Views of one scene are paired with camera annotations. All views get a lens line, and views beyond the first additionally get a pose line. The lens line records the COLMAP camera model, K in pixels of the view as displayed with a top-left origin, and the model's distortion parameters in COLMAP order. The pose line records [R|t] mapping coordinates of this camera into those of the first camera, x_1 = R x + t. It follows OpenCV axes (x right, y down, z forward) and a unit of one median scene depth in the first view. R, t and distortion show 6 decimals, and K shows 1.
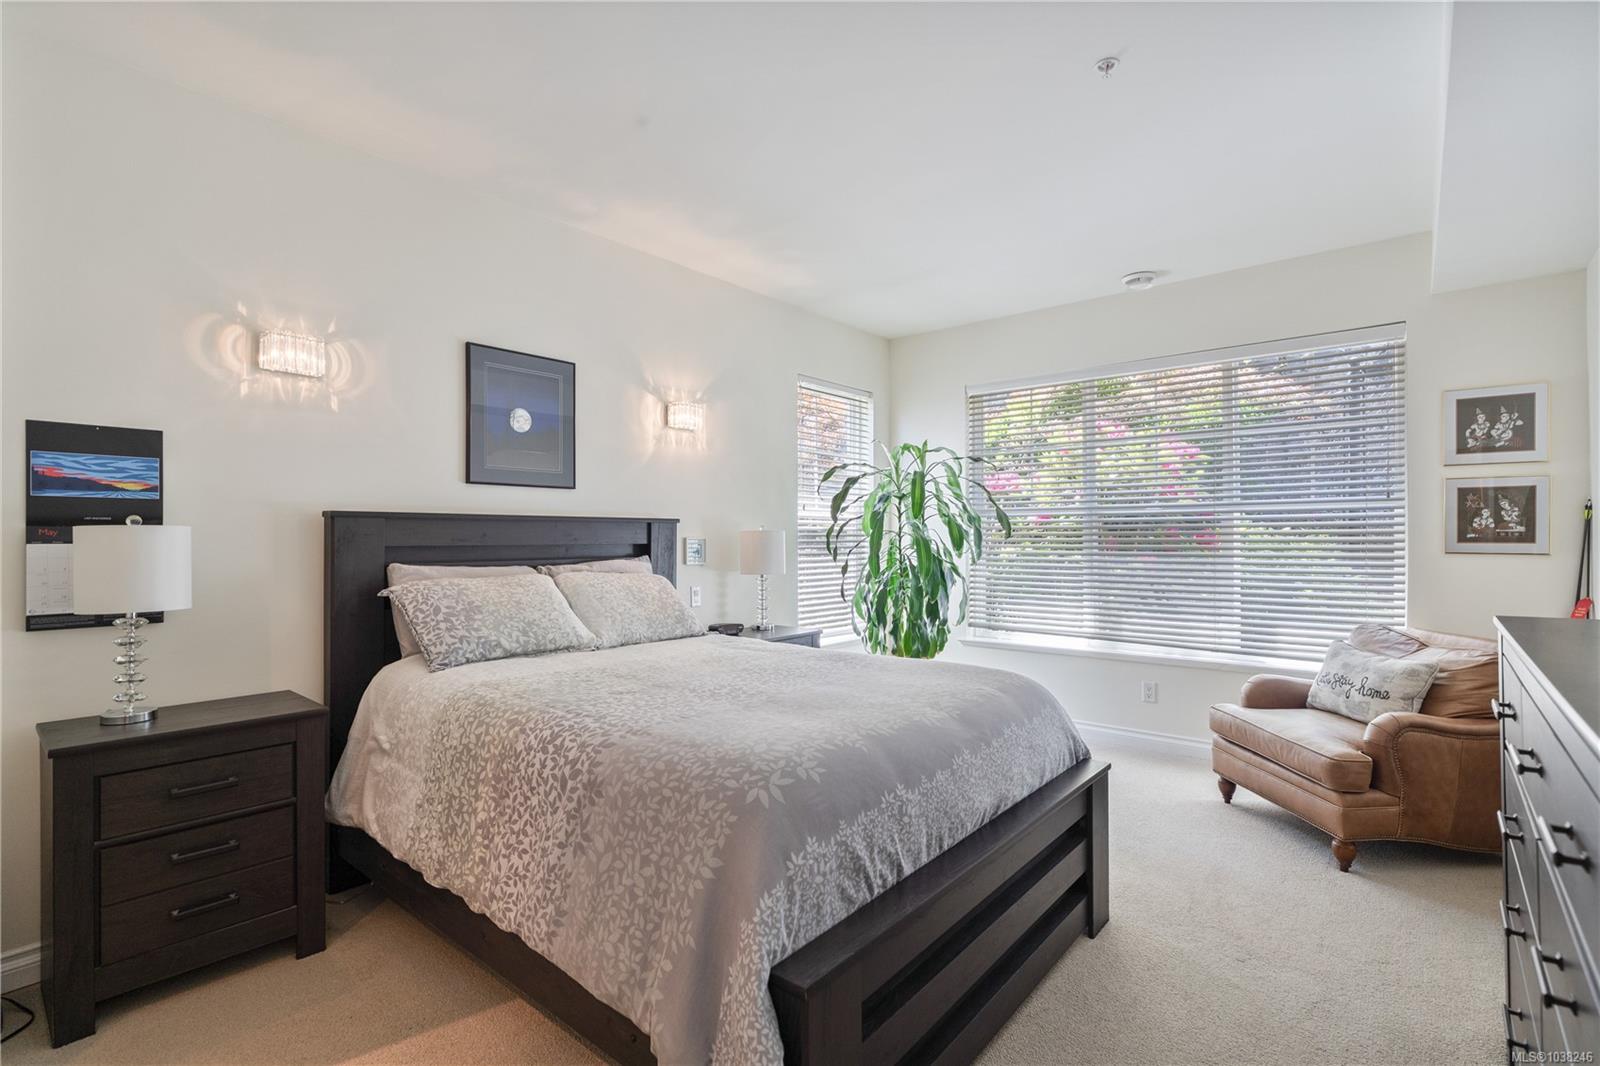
lens RADIAL K [[744.8, 0, 800.0], [0, 744.8, 533.0], [0, 0, 1]] dist [0.000302, -0.000001]
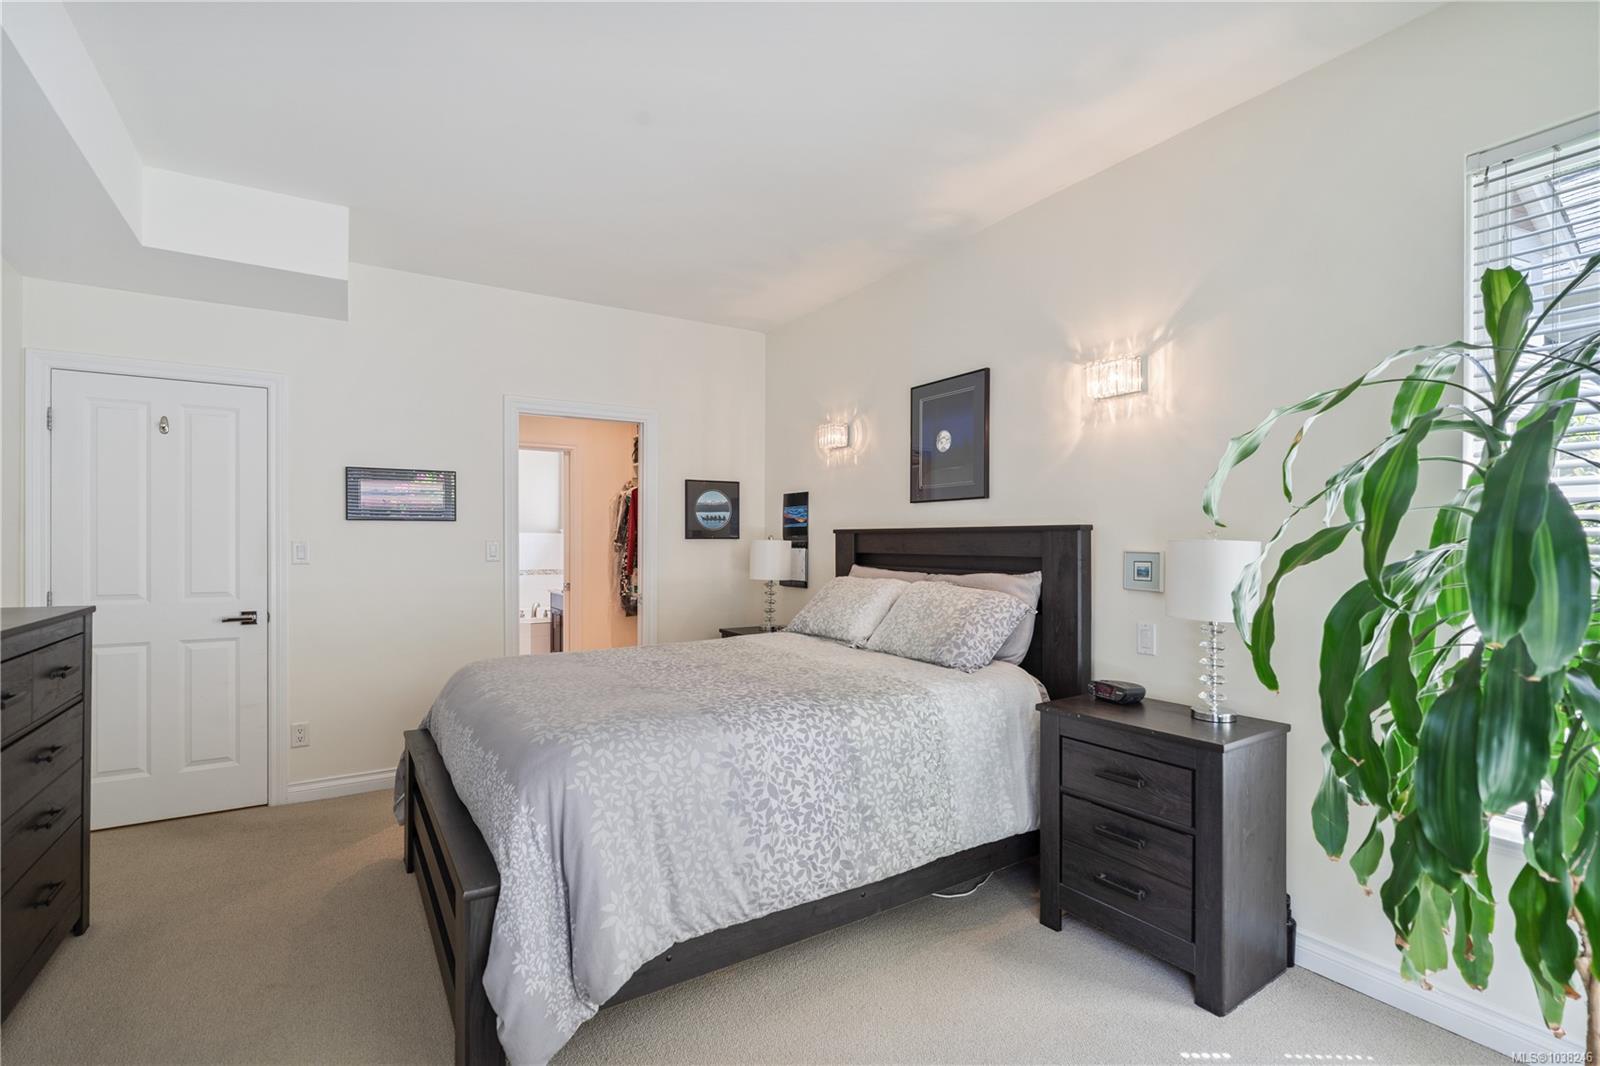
lens RADIAL K [[729.2, 0, 795.2], [0, 729.2, 537.6], [0, 0, 1]] dist [-0.002768, 0.000648]
pose [[-0.306621, -0.008164, -0.951797, 0.708139], [-0.001717, 0.999966, -0.008024, -0.000215], [0.951830, -0.000826, -0.306625, 1.113785]]
